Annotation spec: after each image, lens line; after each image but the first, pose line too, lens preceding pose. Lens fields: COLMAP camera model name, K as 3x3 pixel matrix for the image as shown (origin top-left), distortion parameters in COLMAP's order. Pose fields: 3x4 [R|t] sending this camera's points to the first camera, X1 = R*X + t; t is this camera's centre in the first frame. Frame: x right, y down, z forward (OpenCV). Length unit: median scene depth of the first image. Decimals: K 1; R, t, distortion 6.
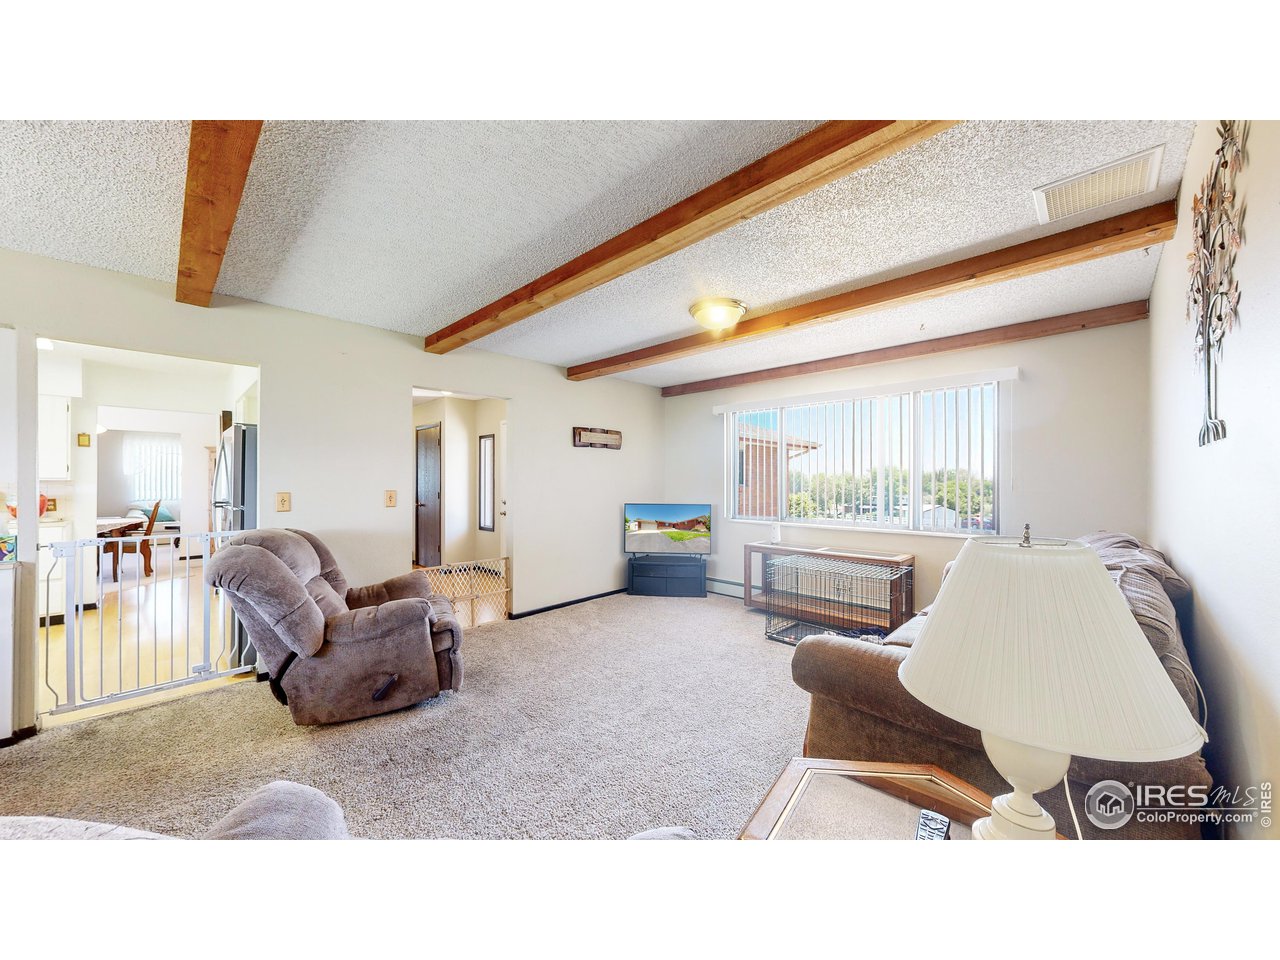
lens RADIAL K [[469.0, 0, 642.5], [0, 469.0, 483.4], [0, 0, 1]] dist [0.000411, -0.000382]
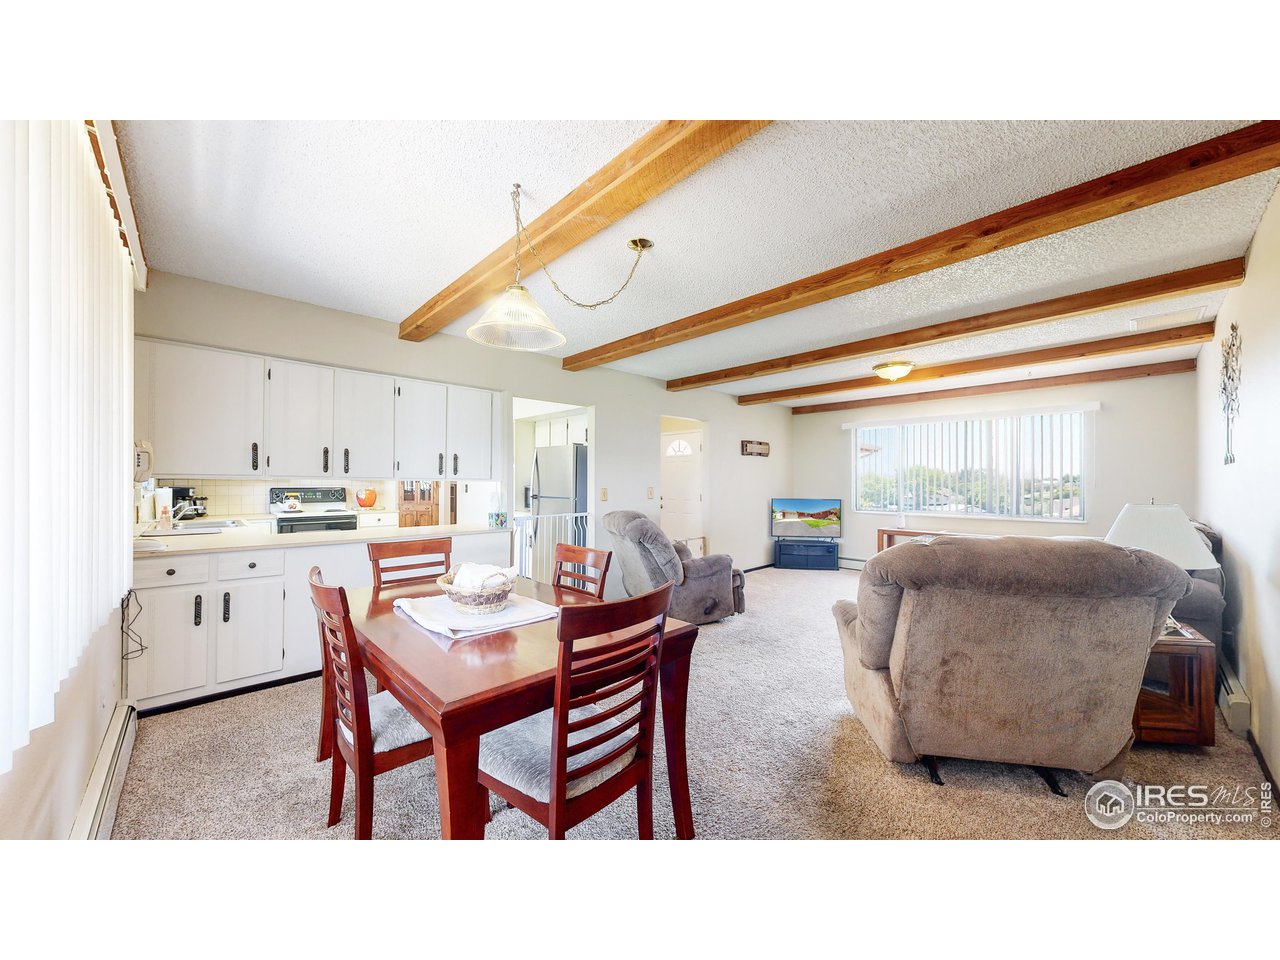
lens RADIAL K [[469.0, 0, 642.5], [0, 469.0, 483.4], [0, 0, 1]] dist [0.000411, -0.000382]
pose [[0.999142, 0.001004, -0.041392, -0.360684], [-0.000965, 0.999999, 0.000979, 0.000406], [0.041393, -0.000938, 0.999142, -0.328282]]
